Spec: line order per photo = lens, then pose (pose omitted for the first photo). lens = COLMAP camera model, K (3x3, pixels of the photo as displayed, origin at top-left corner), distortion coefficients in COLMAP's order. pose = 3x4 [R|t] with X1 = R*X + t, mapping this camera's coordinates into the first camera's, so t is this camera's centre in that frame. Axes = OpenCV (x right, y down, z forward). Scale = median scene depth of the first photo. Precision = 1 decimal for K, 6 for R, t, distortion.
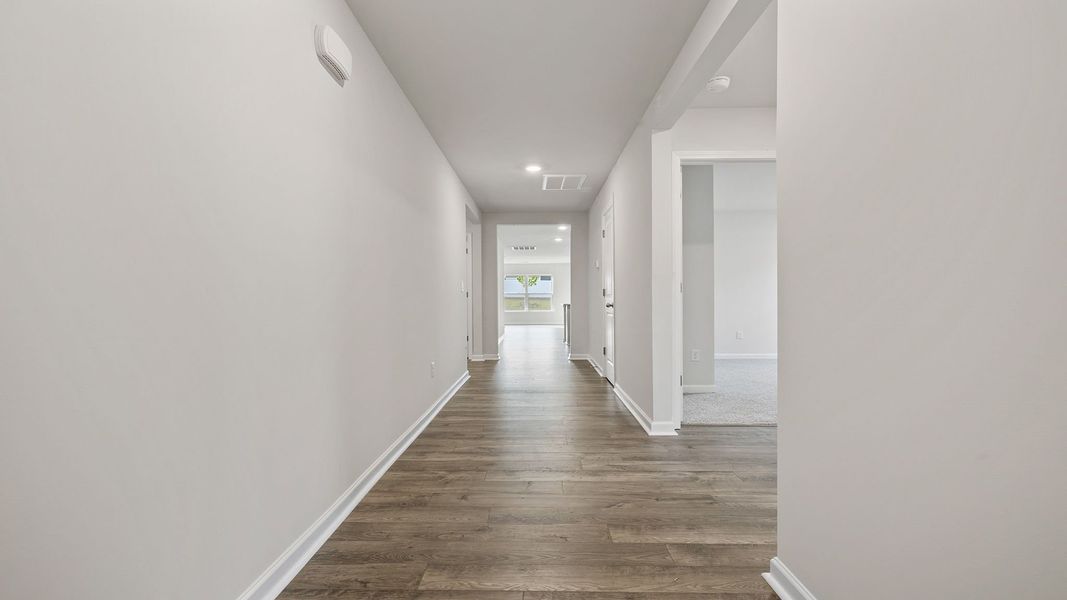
lens RADIAL K [[462.1, 0, 533.5], [0, 462.1, 300.0], [0, 0, 1]] dist [0.007841, 0.000423]
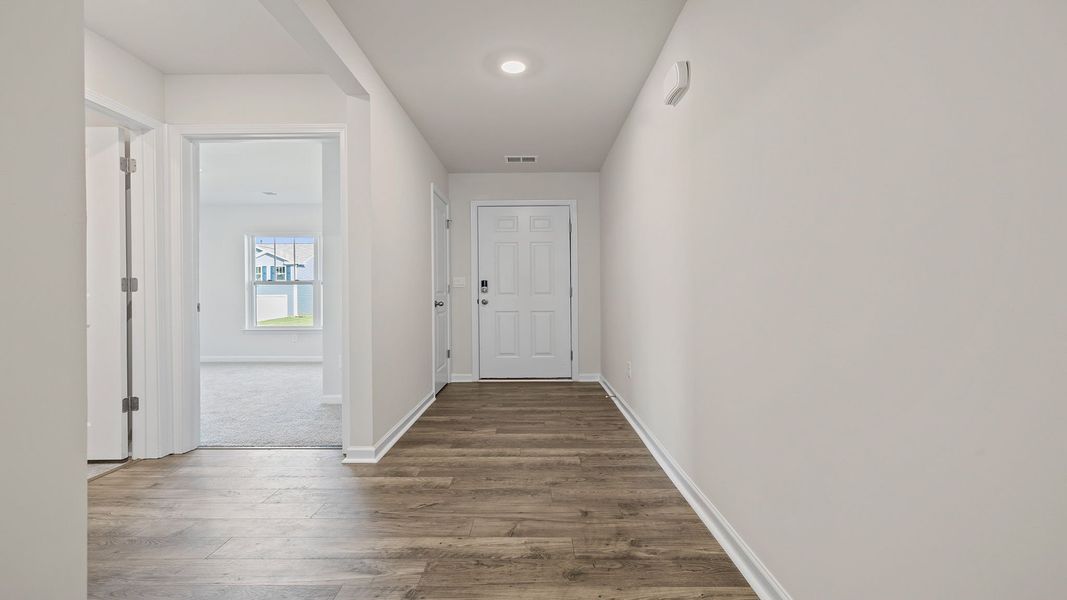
lens RADIAL K [[462.1, 0, 533.5], [0, 462.1, 300.0], [0, 0, 1]] dist [0.007841, 0.000423]
pose [[-0.999919, 0.010315, -0.007469, -0.048476], [0.010231, 0.999885, 0.011160, -0.004002], [0.007584, 0.011082, -0.999910, 1.995082]]
